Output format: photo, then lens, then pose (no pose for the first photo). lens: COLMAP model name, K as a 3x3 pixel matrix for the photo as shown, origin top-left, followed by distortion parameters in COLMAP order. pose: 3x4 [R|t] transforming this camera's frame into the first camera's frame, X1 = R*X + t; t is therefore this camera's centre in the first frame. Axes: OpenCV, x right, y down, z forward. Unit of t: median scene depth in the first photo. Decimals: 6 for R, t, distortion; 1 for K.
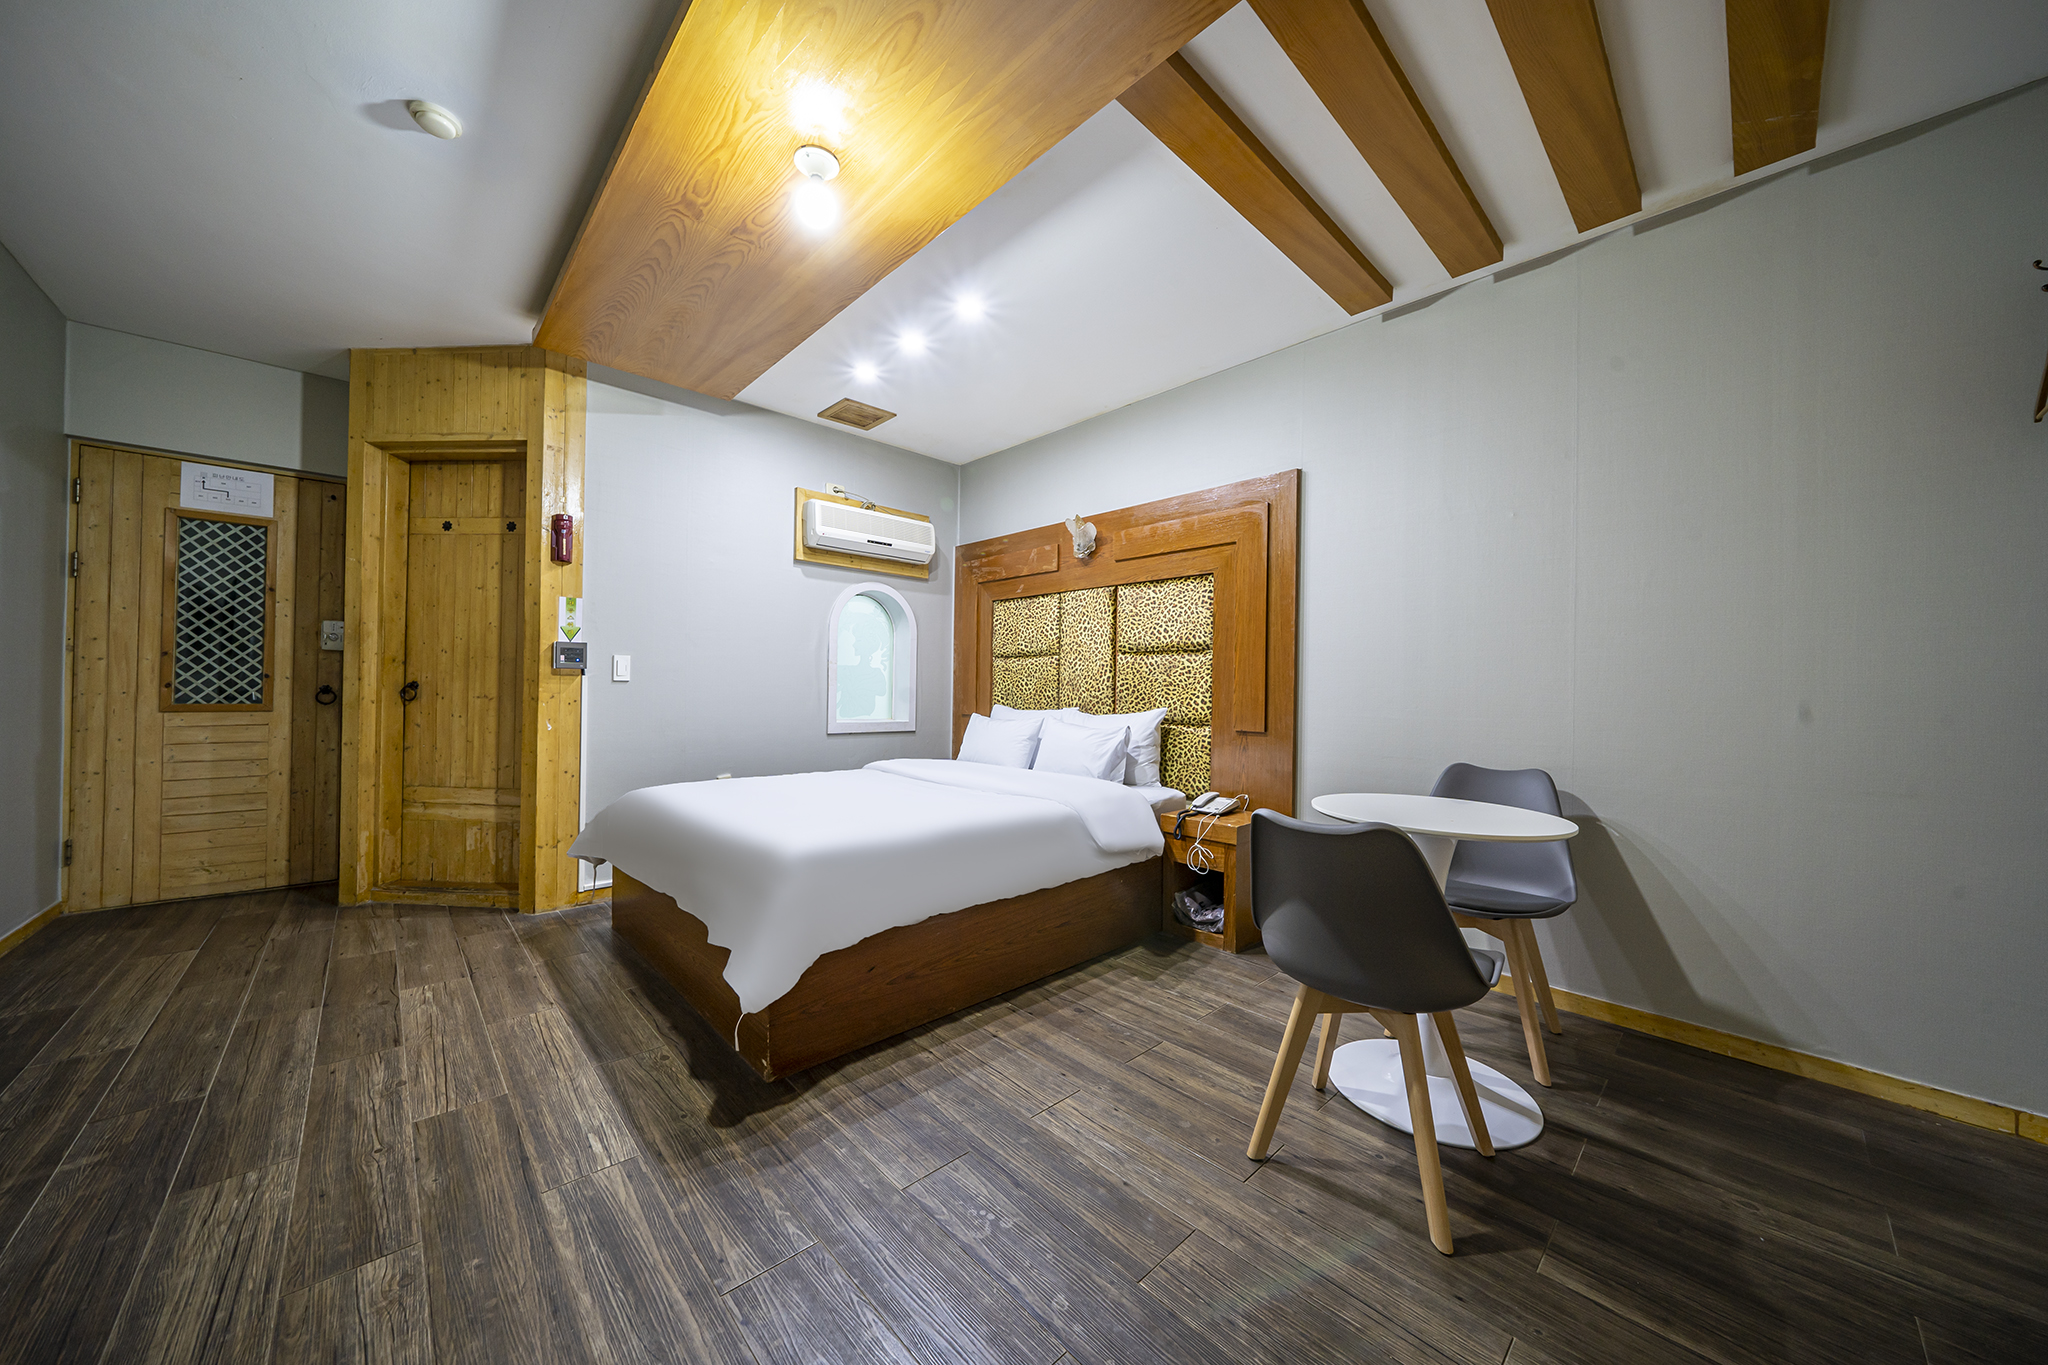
lens RADIAL K [[699.1, 0, 1028.7], [0, 699.1, 684.6], [0, 0, 1]] dist [-0.001849, -0.000112]
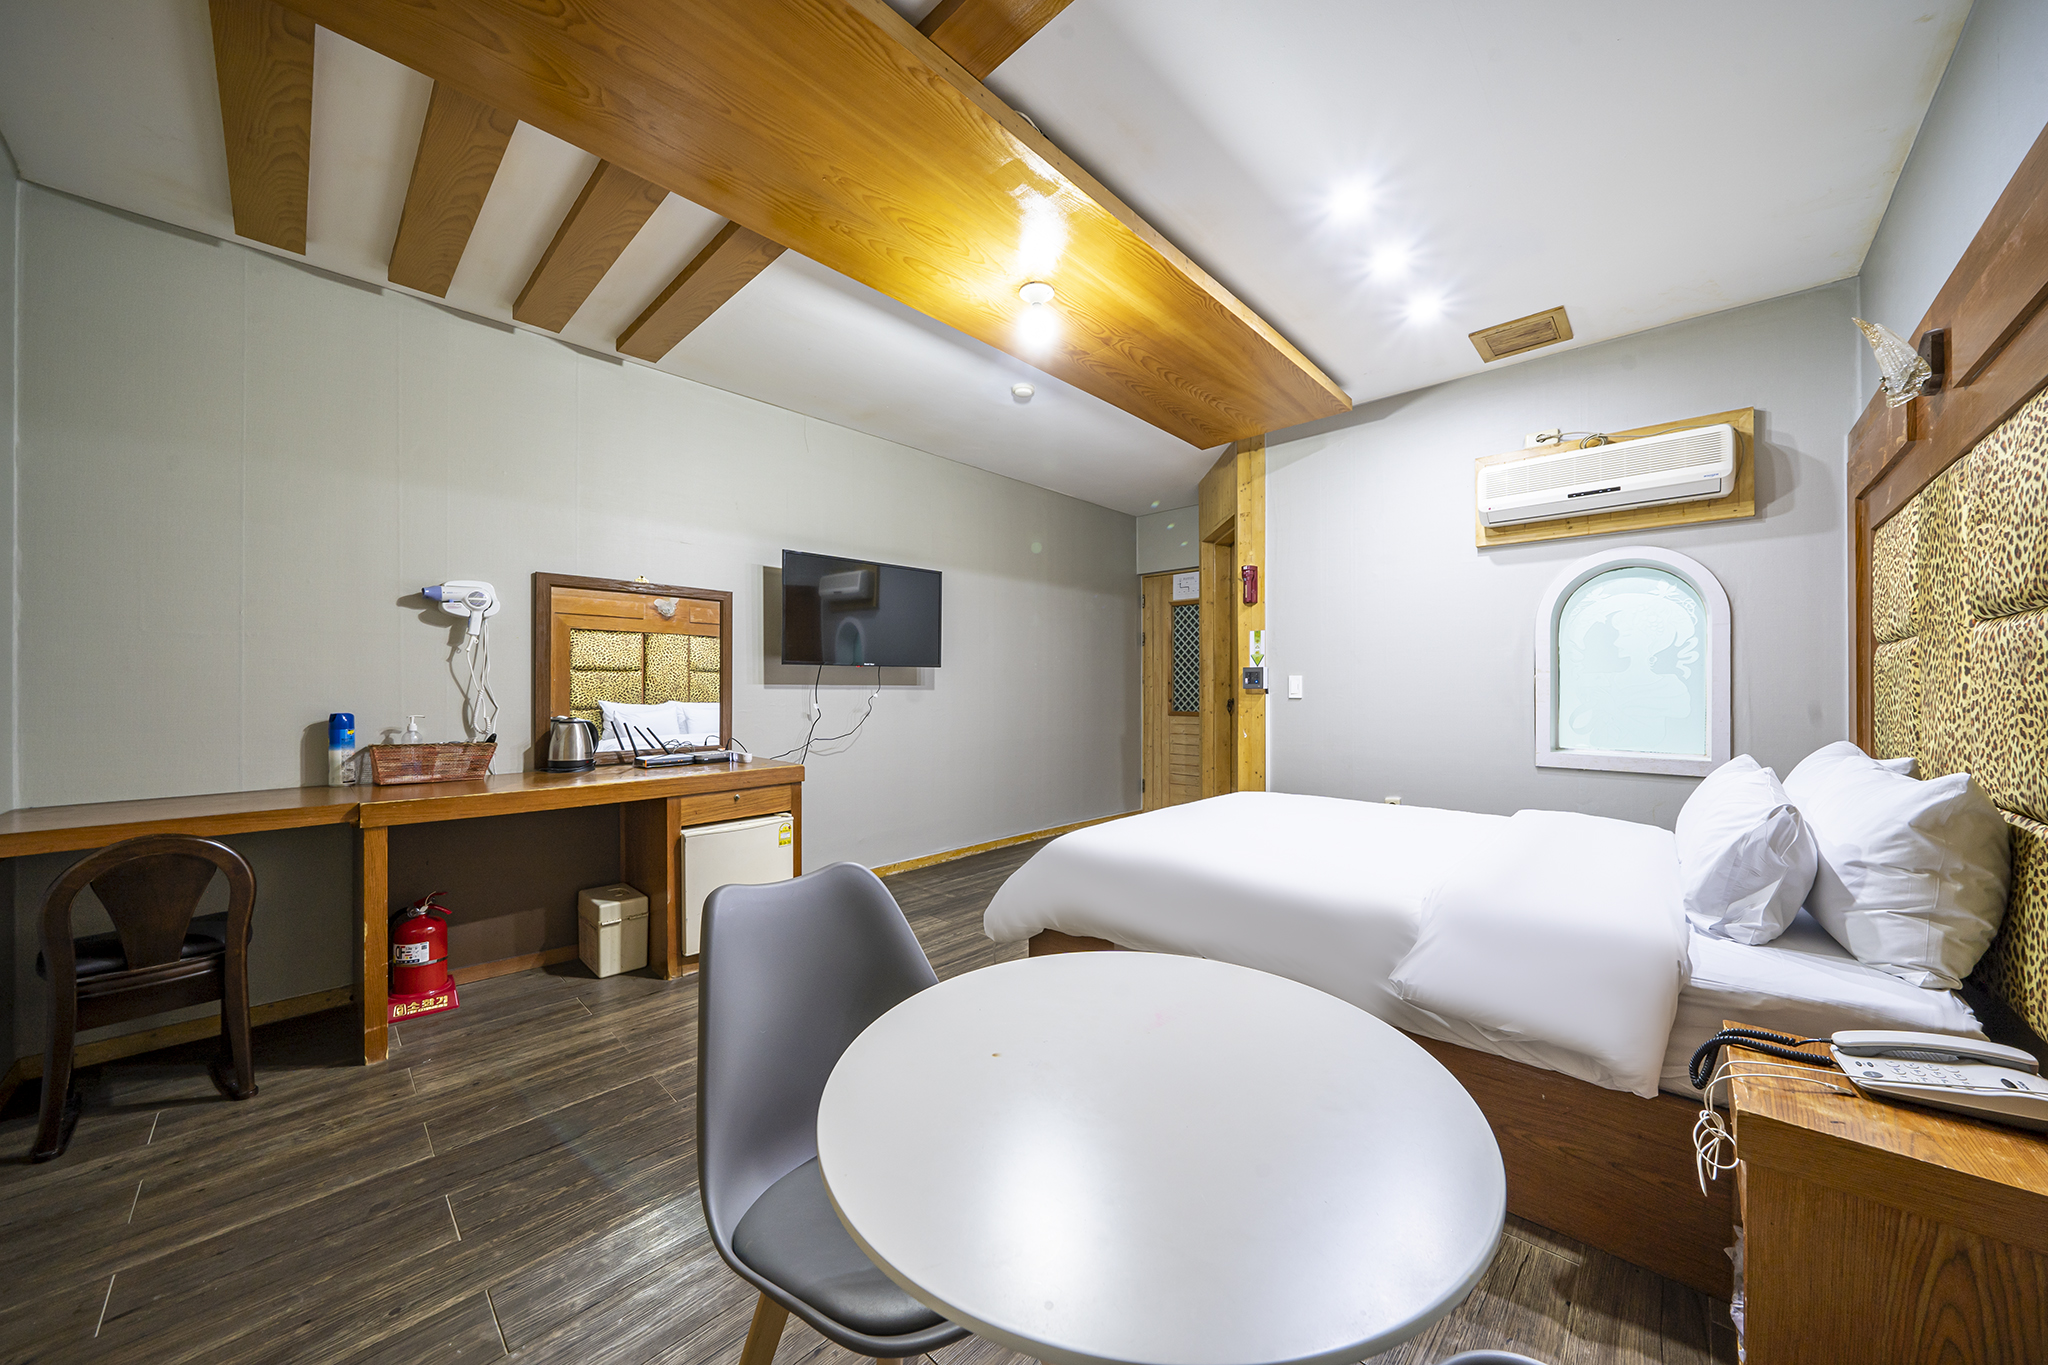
lens RADIAL K [[699.1, 0, 1028.7], [0, 699.1, 684.6], [0, 0, 1]] dist [-0.001849, -0.000112]
pose [[0.064780, -0.018766, -0.997723, 0.542119], [0.009117, 0.999793, -0.018213, -0.010899], [0.997858, -0.007917, 0.064937, 0.519673]]
